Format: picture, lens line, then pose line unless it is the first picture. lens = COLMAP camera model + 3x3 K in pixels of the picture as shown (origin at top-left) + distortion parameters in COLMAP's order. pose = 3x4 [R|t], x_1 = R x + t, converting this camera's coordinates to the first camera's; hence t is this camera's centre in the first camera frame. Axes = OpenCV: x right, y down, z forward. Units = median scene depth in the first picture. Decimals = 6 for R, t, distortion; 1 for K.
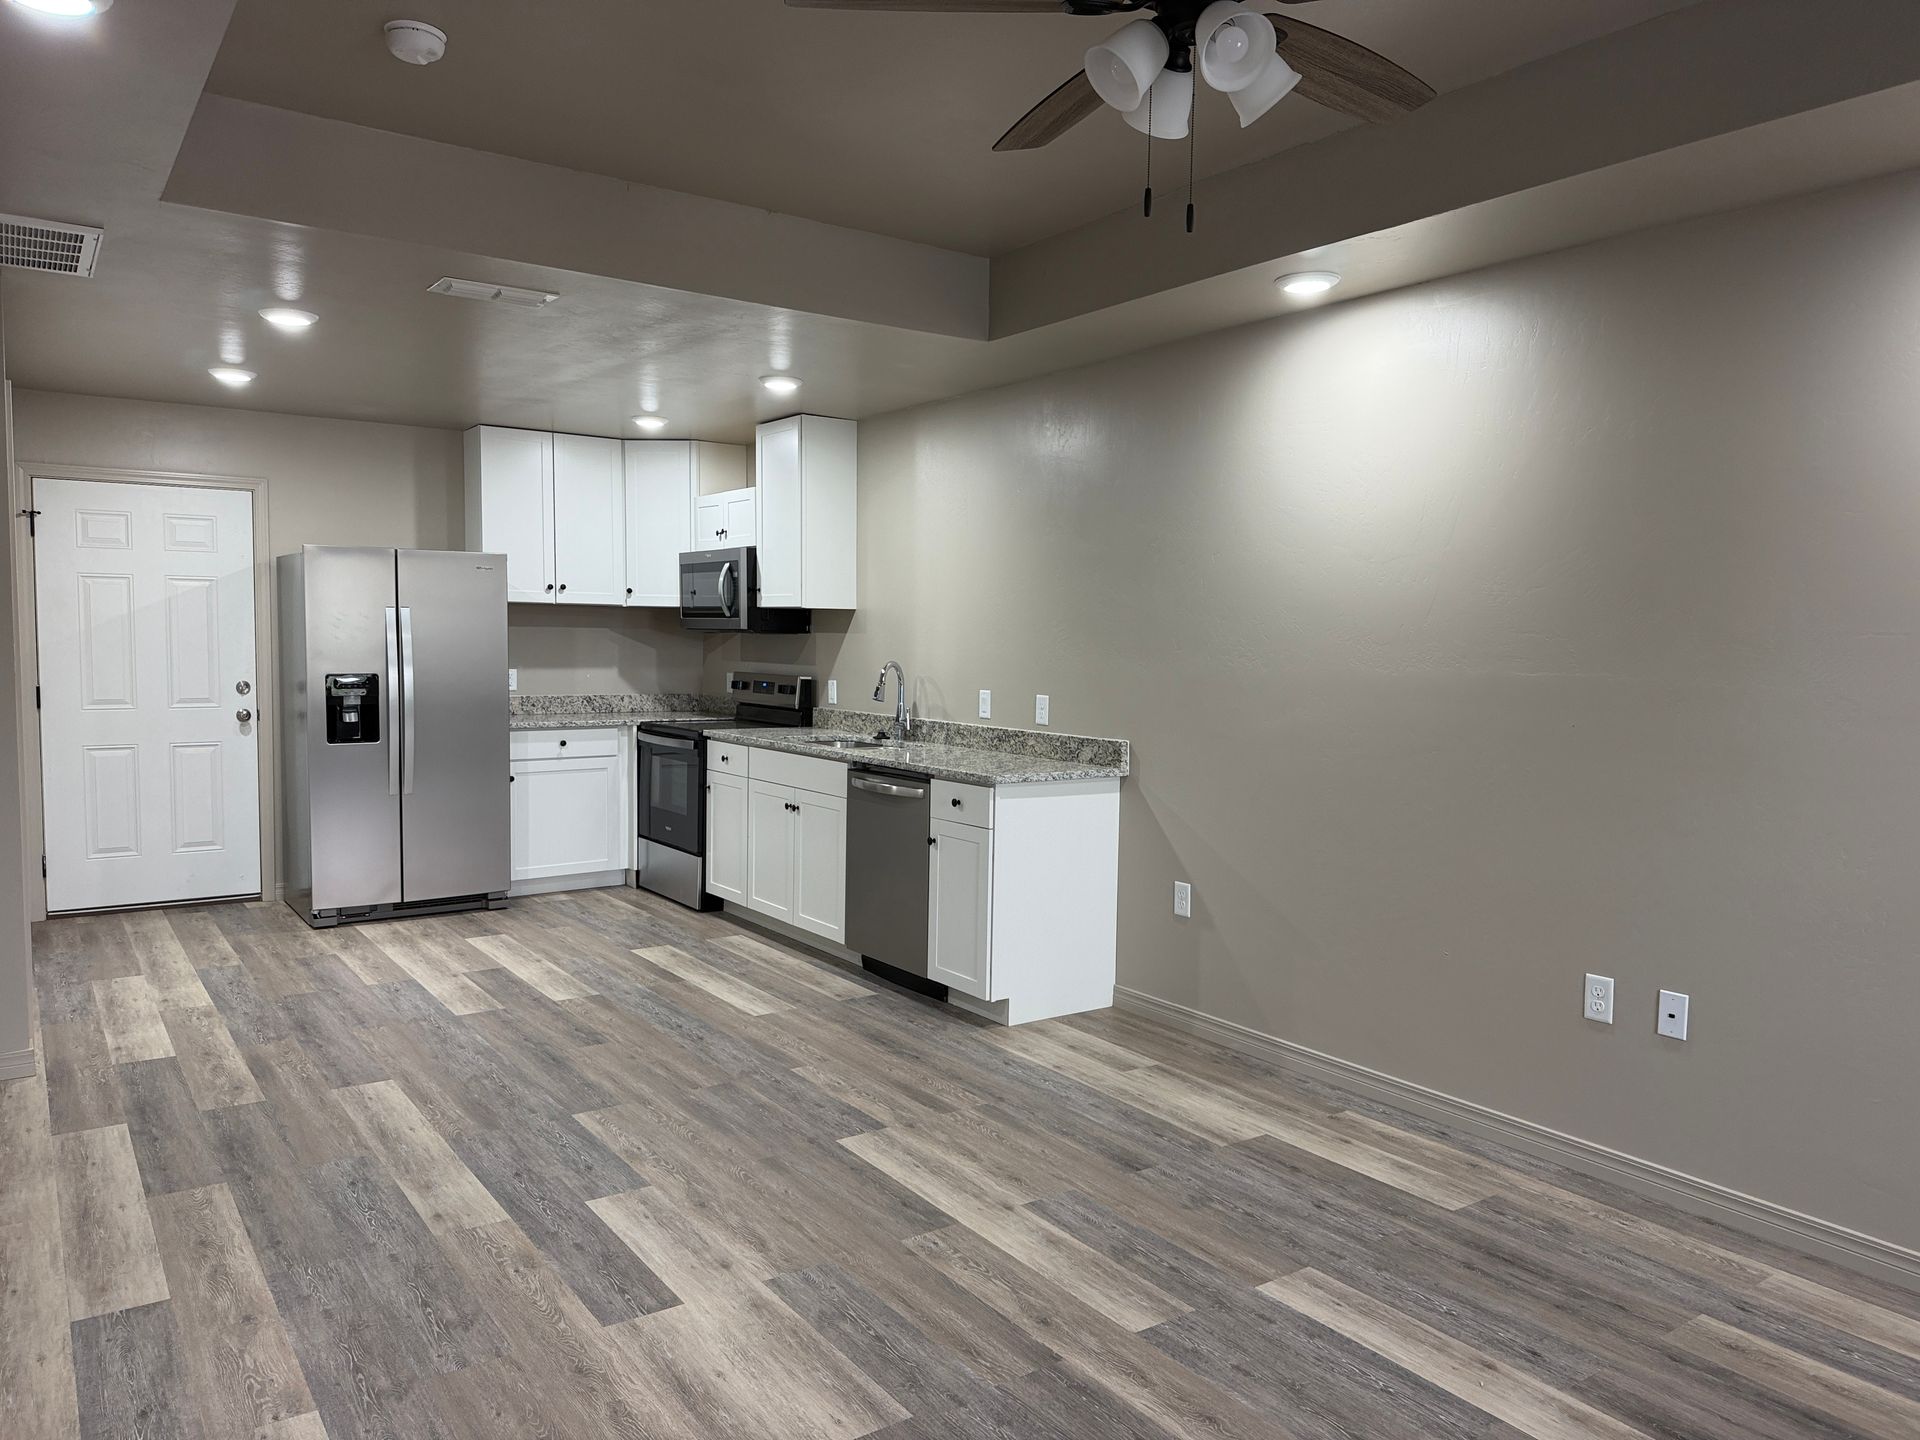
lens RADIAL K [[1321.1, 0, 969.8], [0, 1321.1, 727.7], [0, 0, 1]] dist [0.066292, -0.098830]
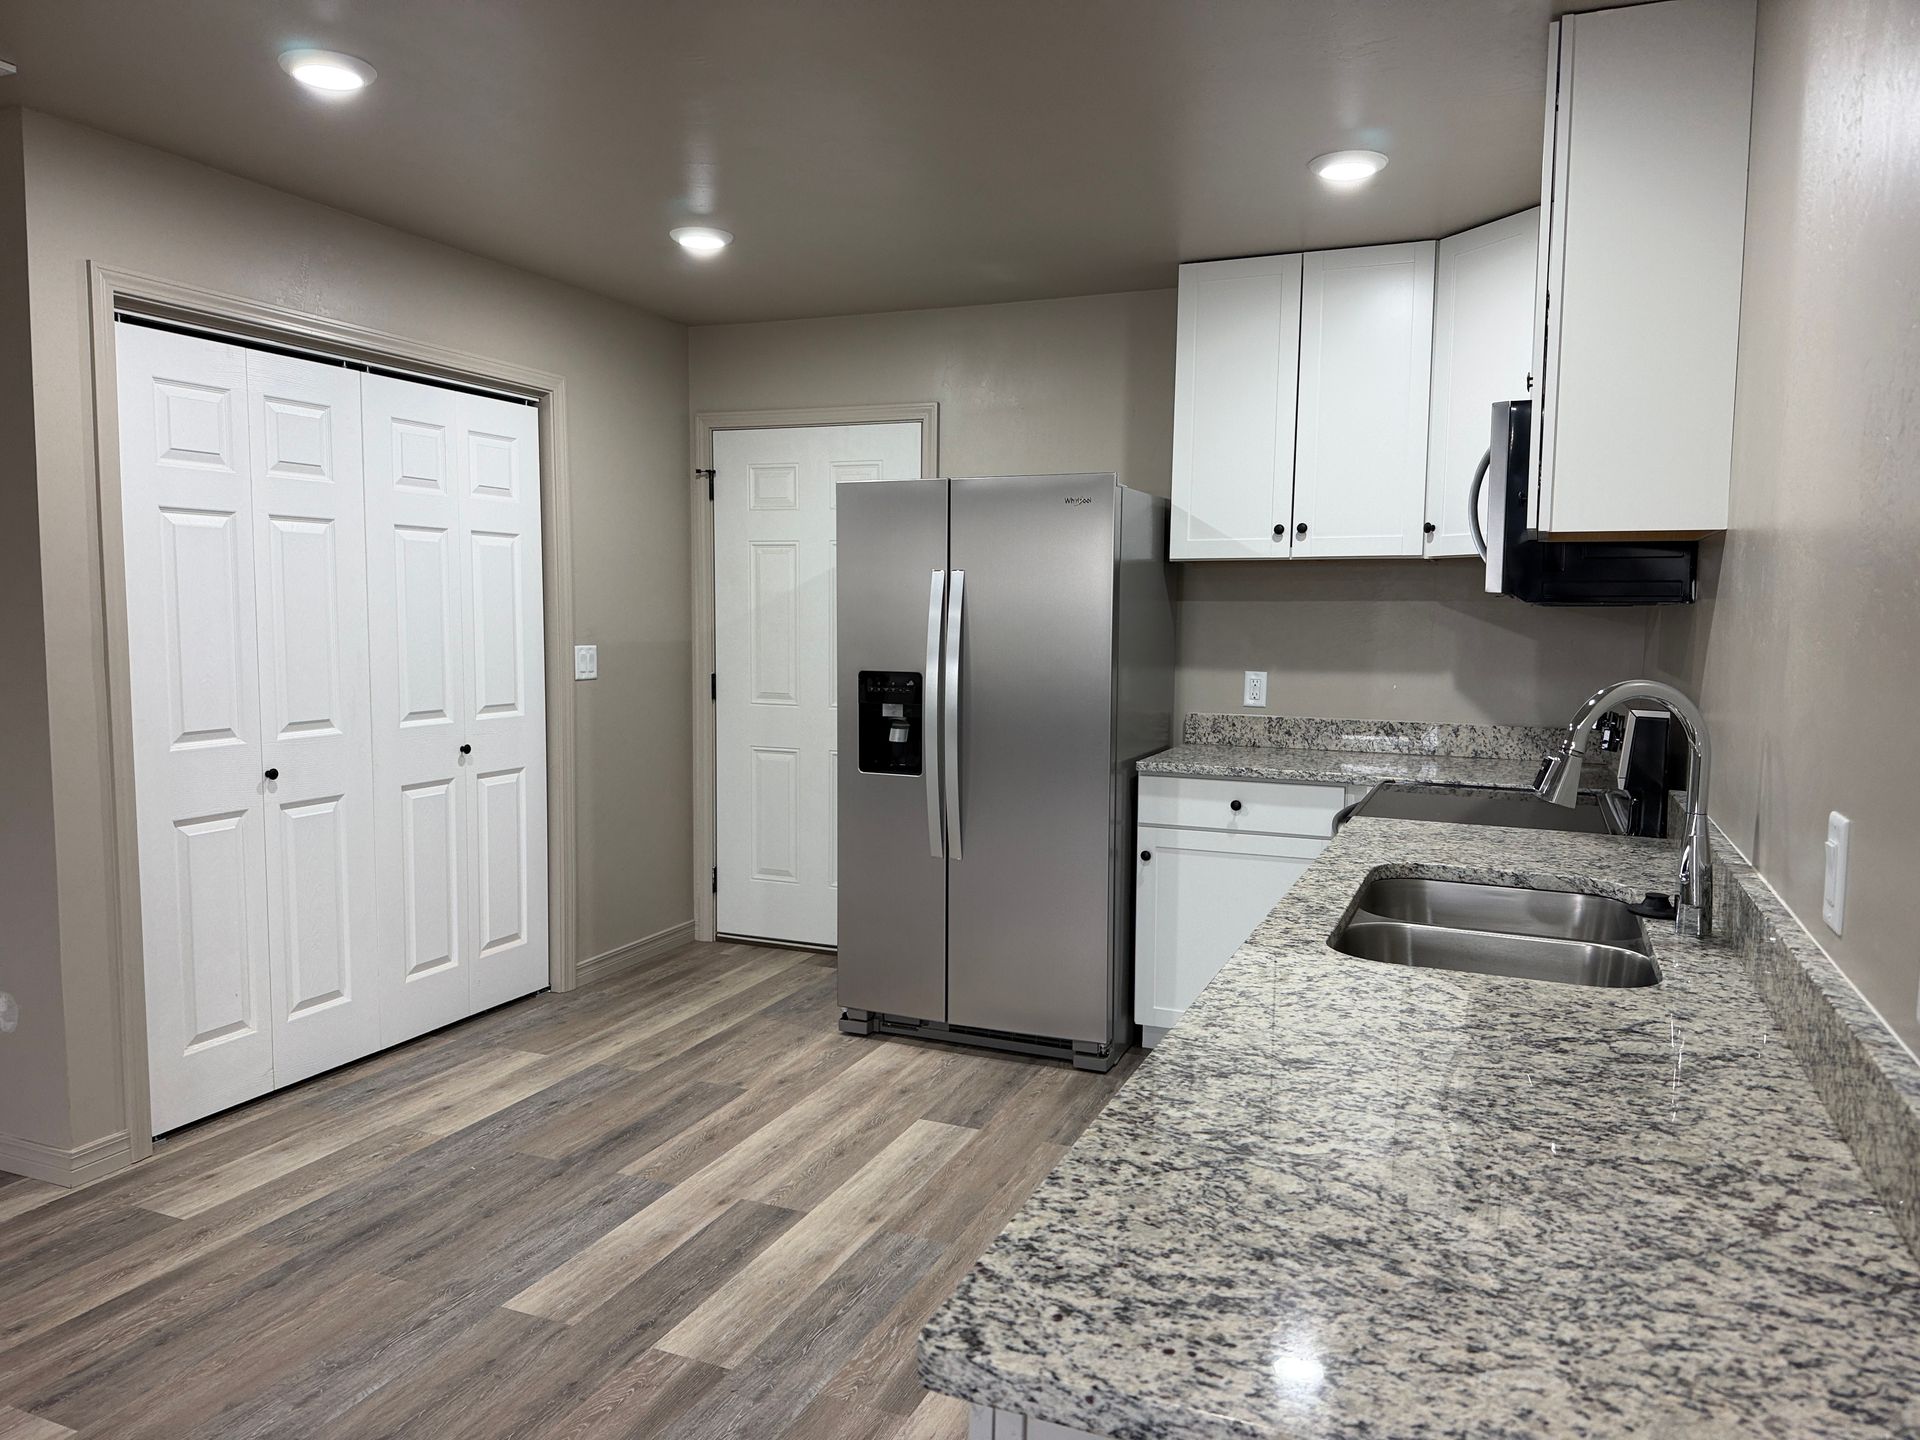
lens RADIAL K [[1321.1, 0, 969.8], [0, 1321.1, 727.7], [0, 0, 1]] dist [0.066292, -0.098830]
pose [[0.522357, 0.066107, -0.850161, 0.110738], [-0.065096, 0.997173, 0.037543, -0.035284], [0.850239, 0.035731, 0.525183, 0.618175]]
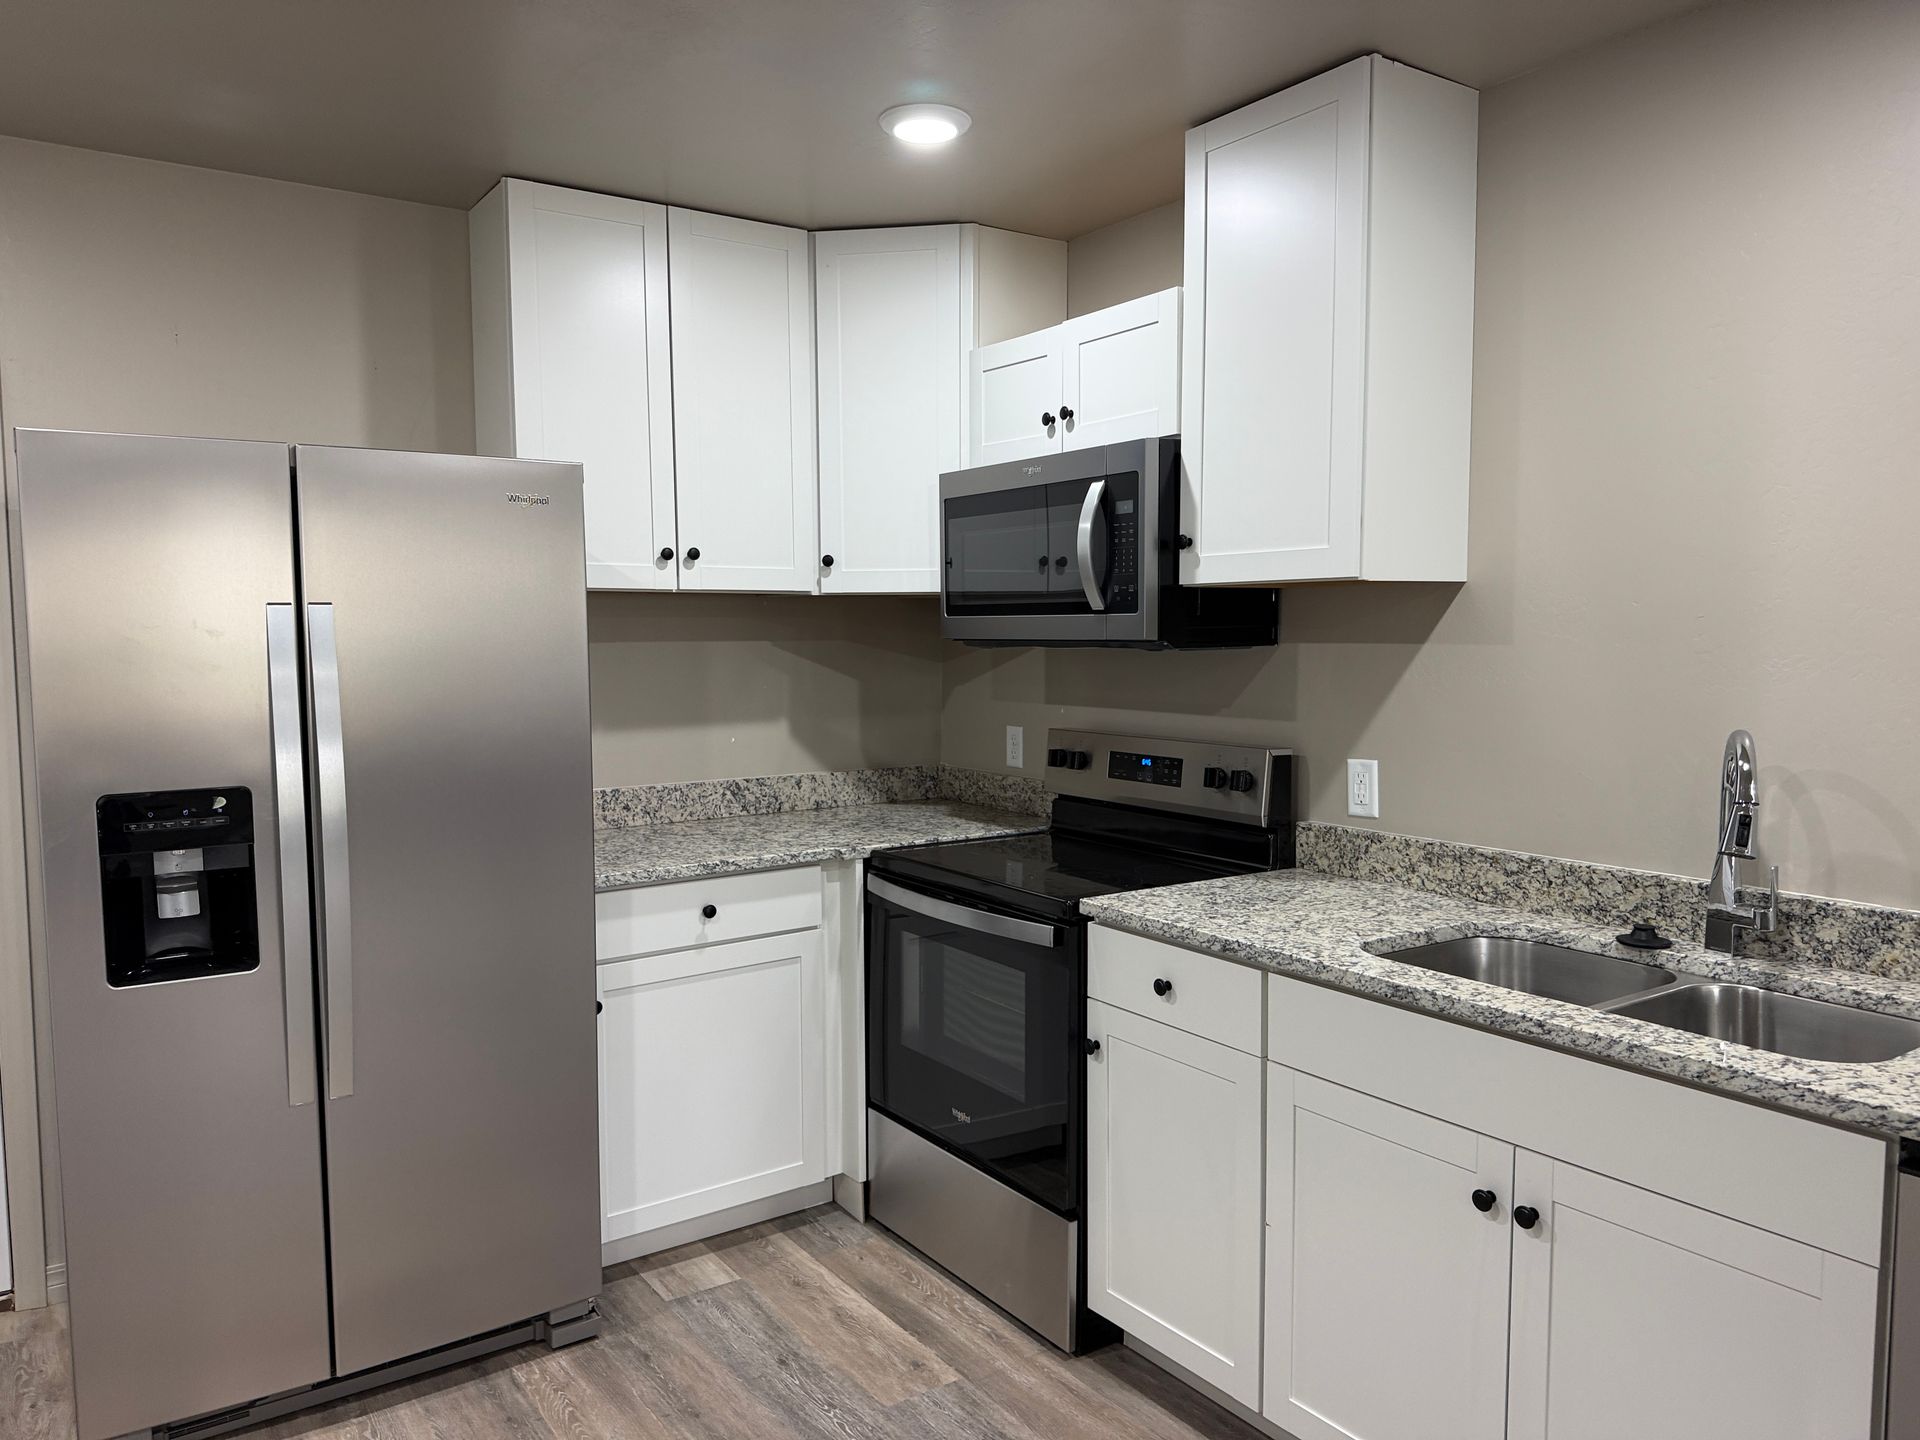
lens RADIAL K [[1348.6, 0, 934.3], [0, 1348.6, 720.3], [0, 0, 1]] dist [0.071033, -0.057718]
pose [[0.999030, -0.017957, -0.040218, -0.217319], [0.017839, 0.999835, -0.003294, -0.048537], [0.040271, 0.002574, 0.999185, 0.570766]]
